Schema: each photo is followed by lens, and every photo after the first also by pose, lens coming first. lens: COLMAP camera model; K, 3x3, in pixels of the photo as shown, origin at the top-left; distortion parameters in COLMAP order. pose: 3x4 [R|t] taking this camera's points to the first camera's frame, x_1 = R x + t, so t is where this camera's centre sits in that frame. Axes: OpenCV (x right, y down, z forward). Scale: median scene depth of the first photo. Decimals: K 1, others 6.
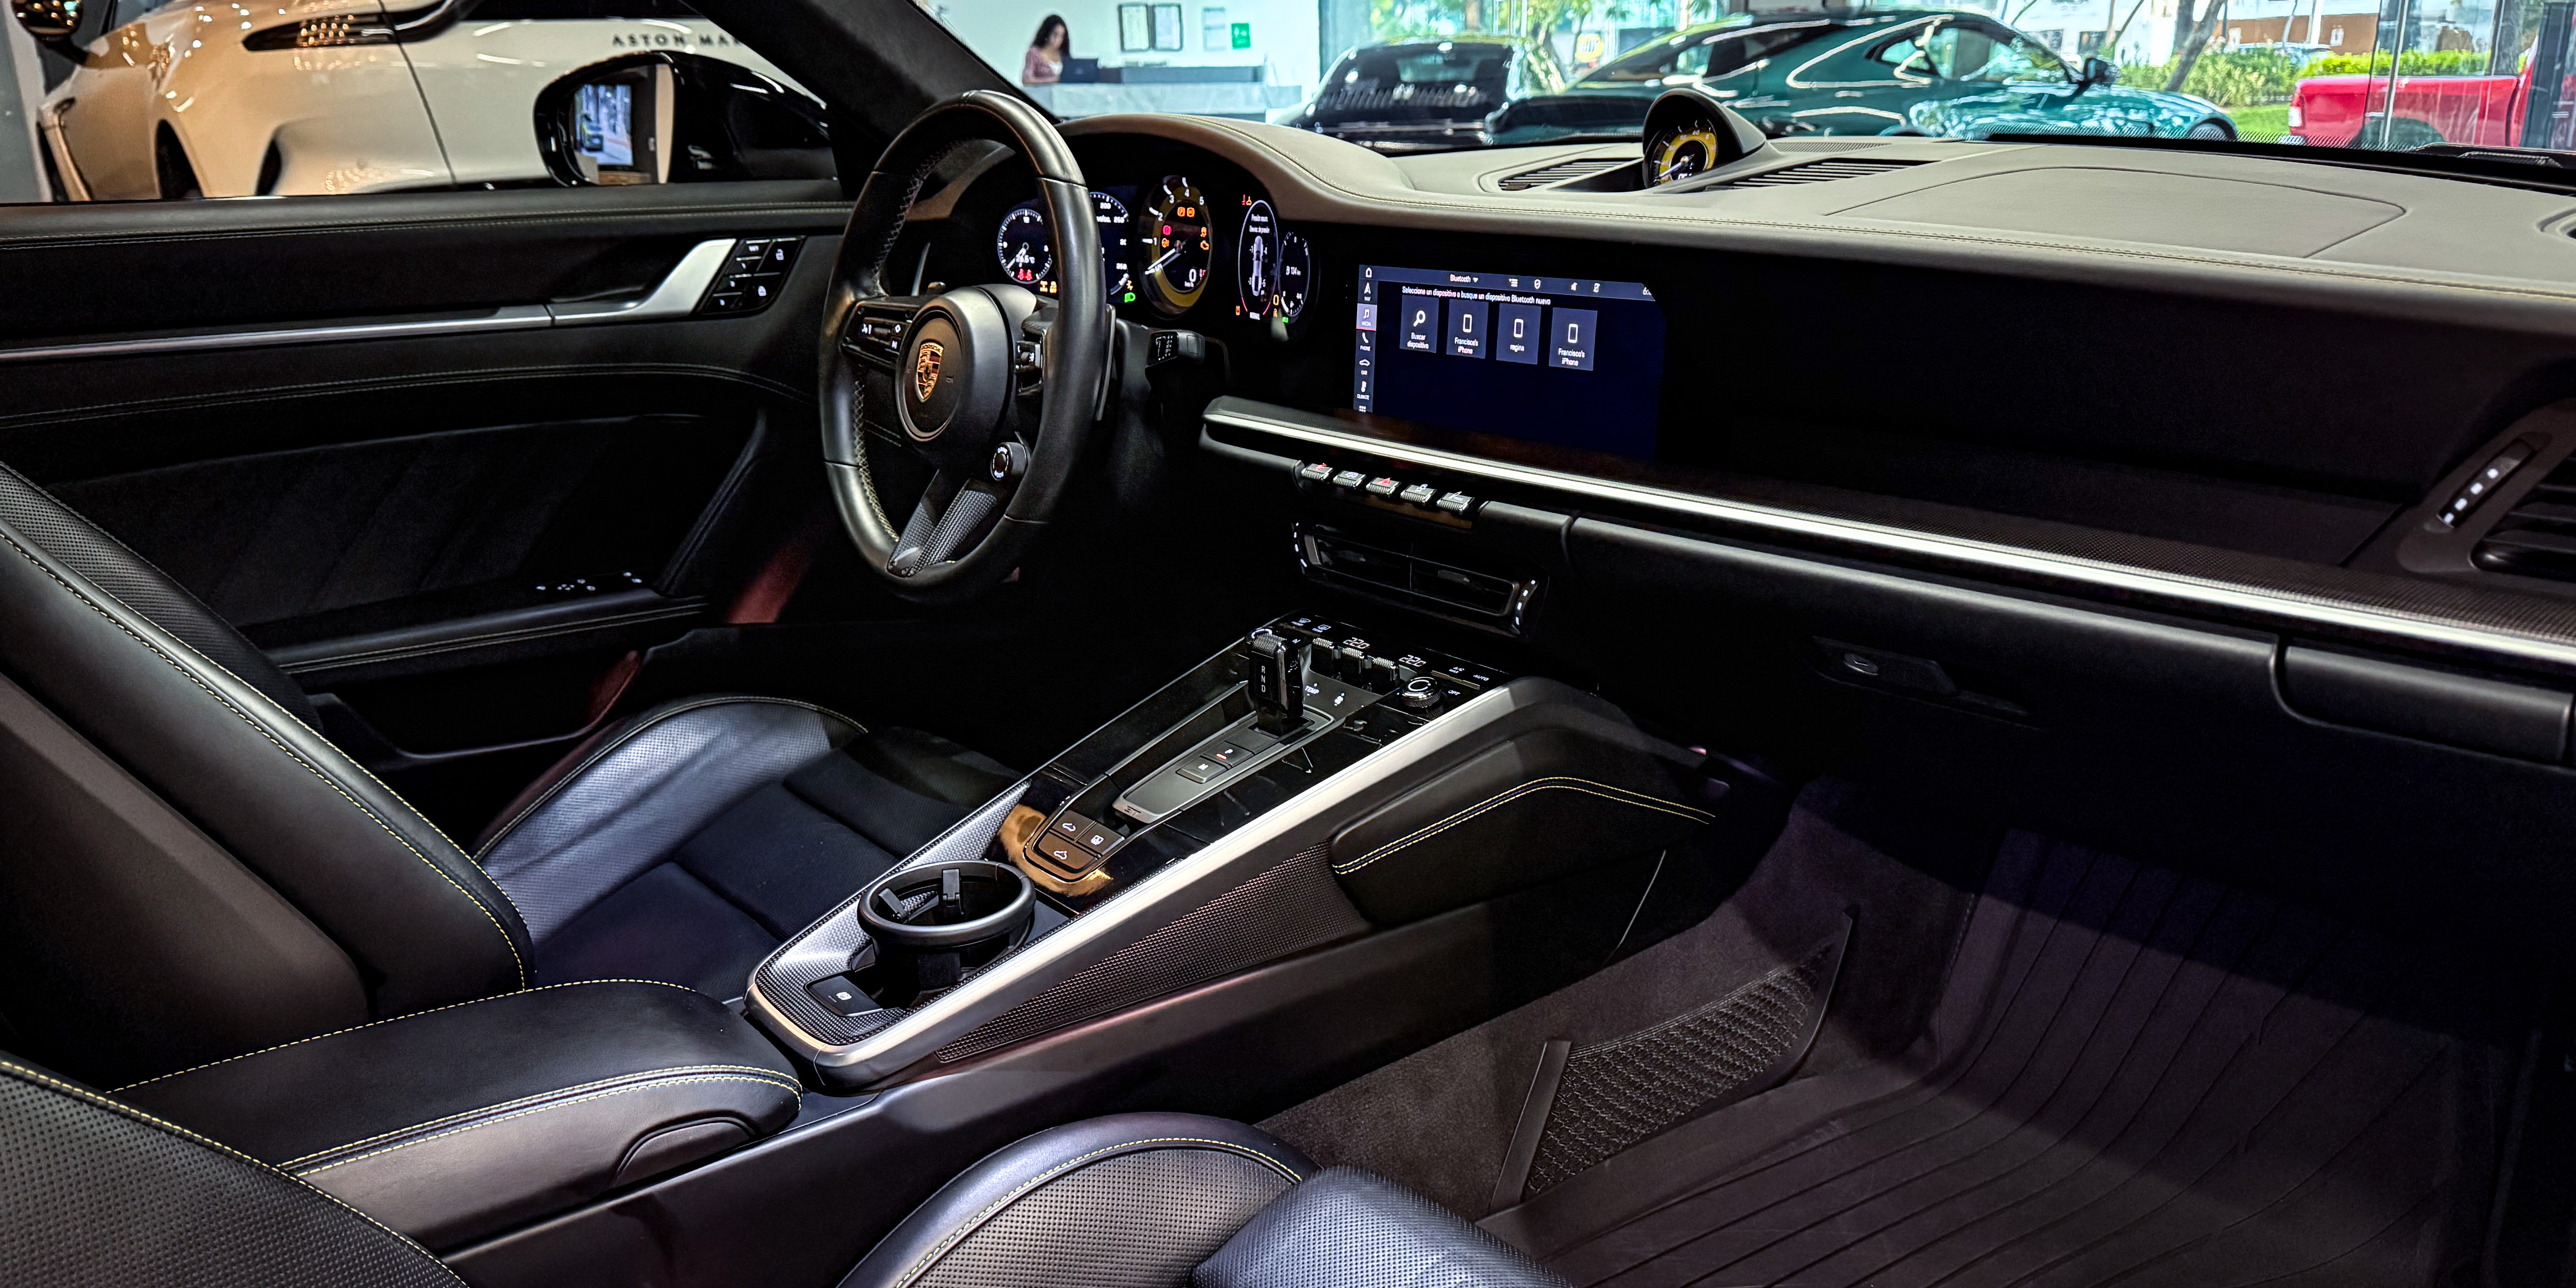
lens RADIAL K [[1804.0, 0, 1278.4], [0, 1804.0, 654.3], [0, 0, 1]] dist [0.113824, -0.135483]
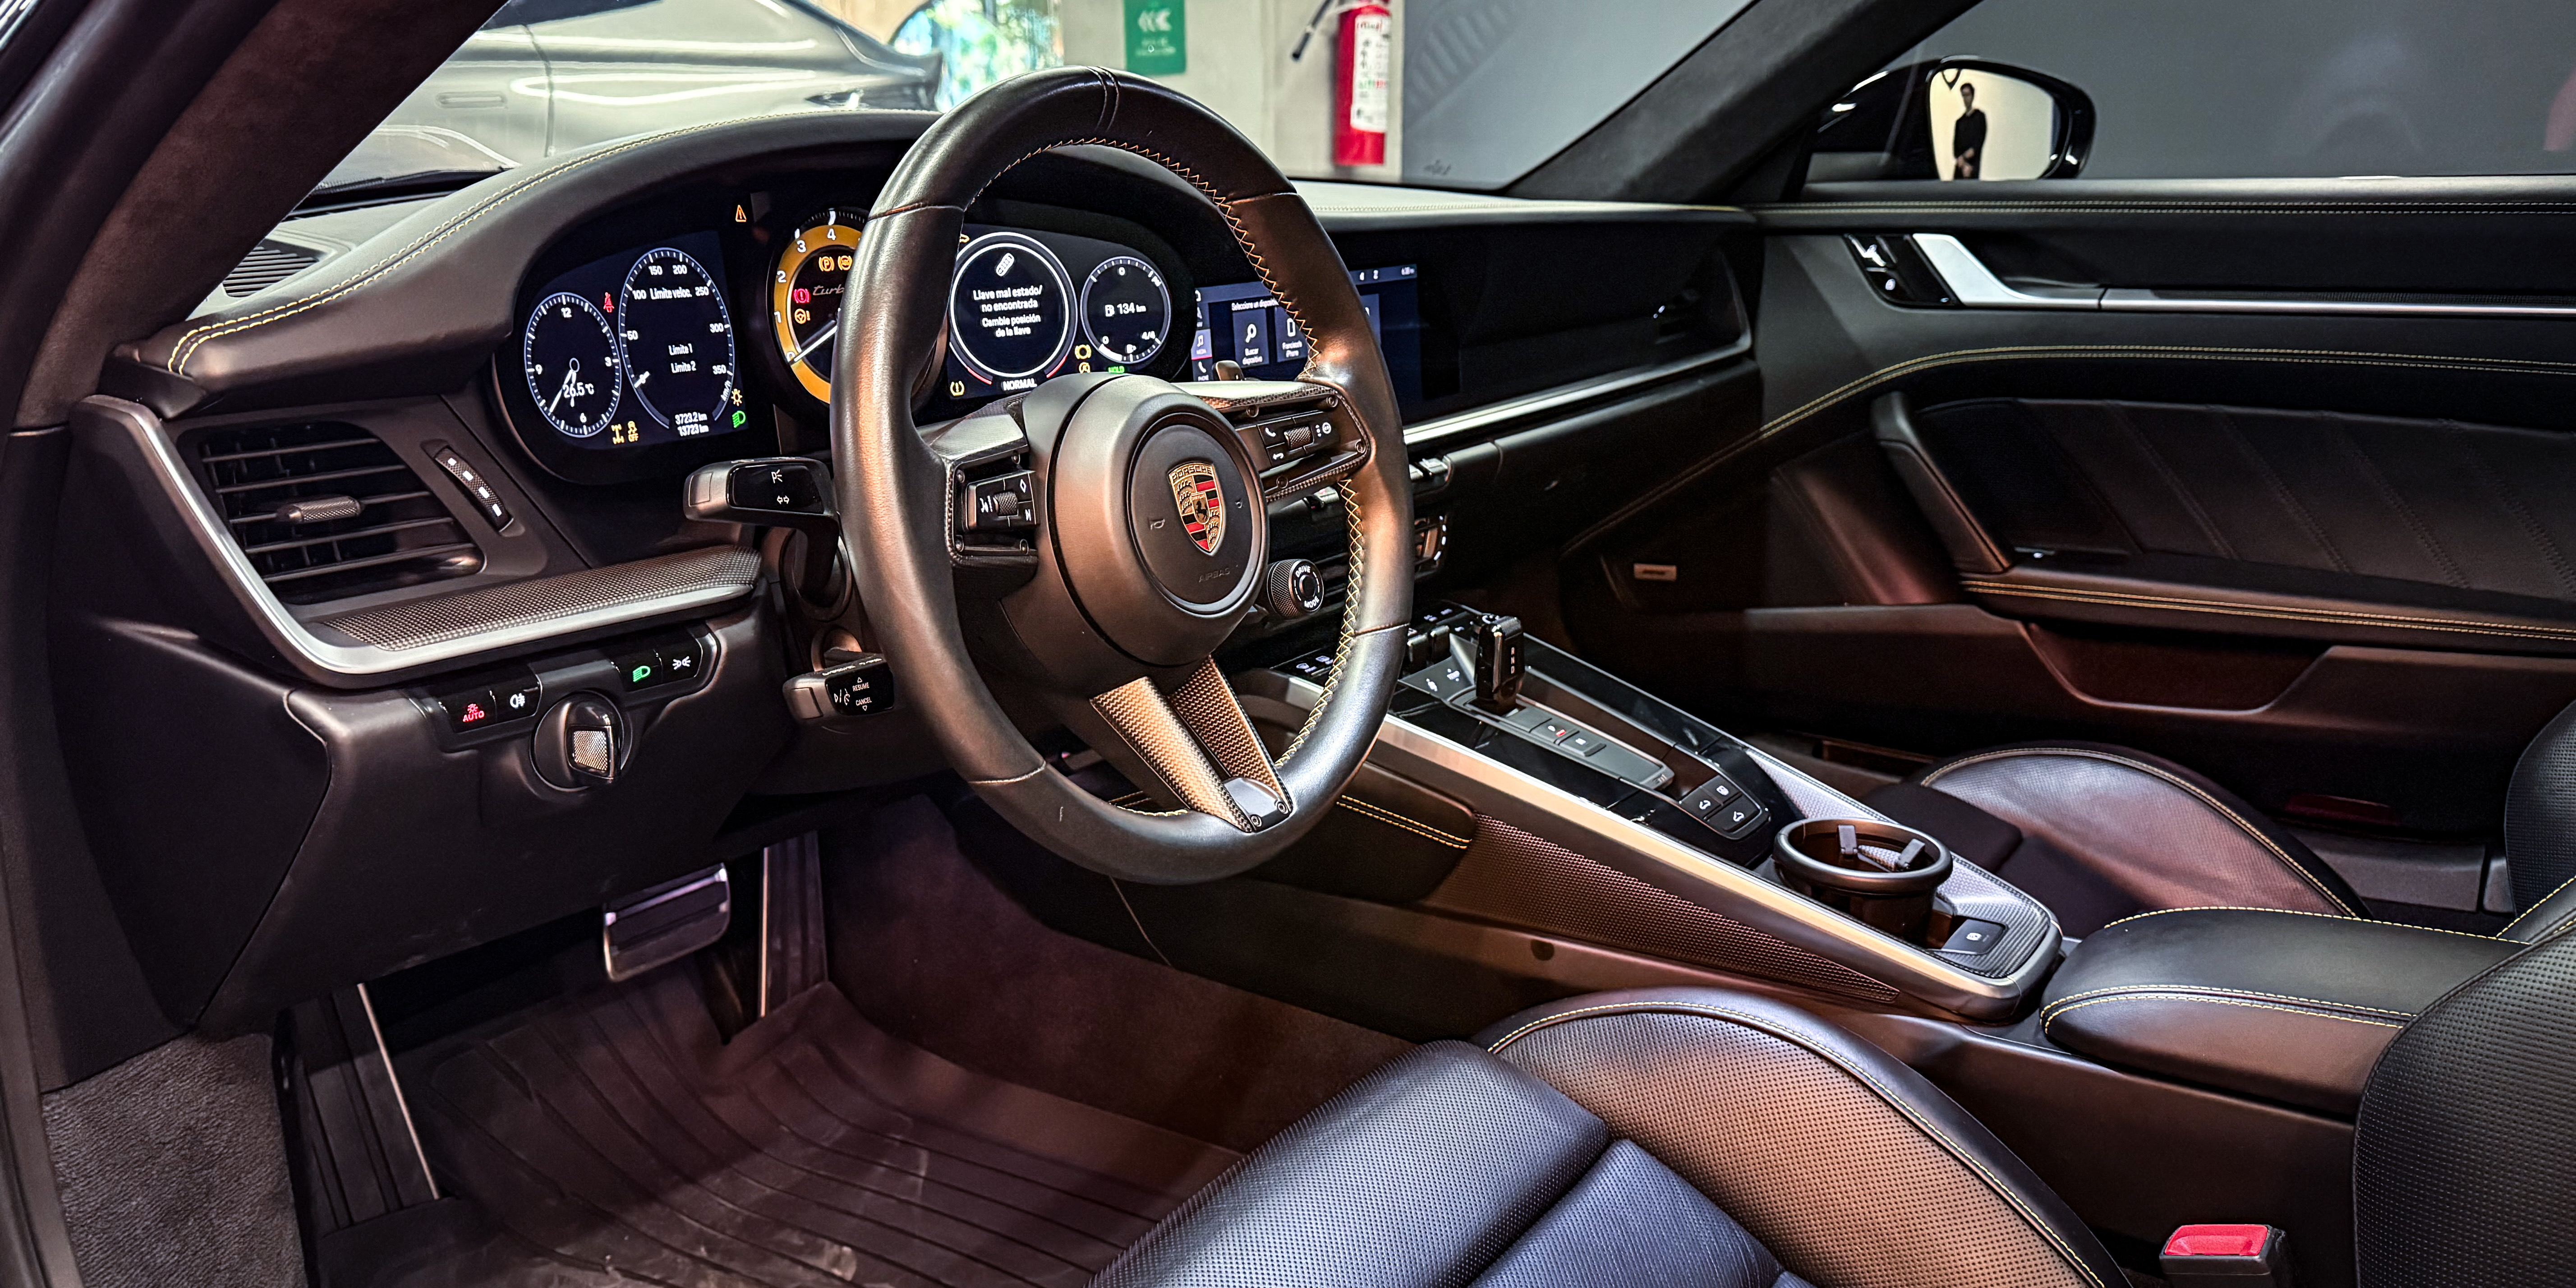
lens RADIAL K [[1804.0, 0, 1278.4], [0, 1804.0, 654.3], [0, 0, 1]] dist [0.113824, -0.135483]
pose [[-0.255895, -0.238615, 0.936793, -0.786582], [0.290742, 0.905195, 0.309986, -0.292000], [-0.921947, 0.351689, -0.162259, 1.078150]]
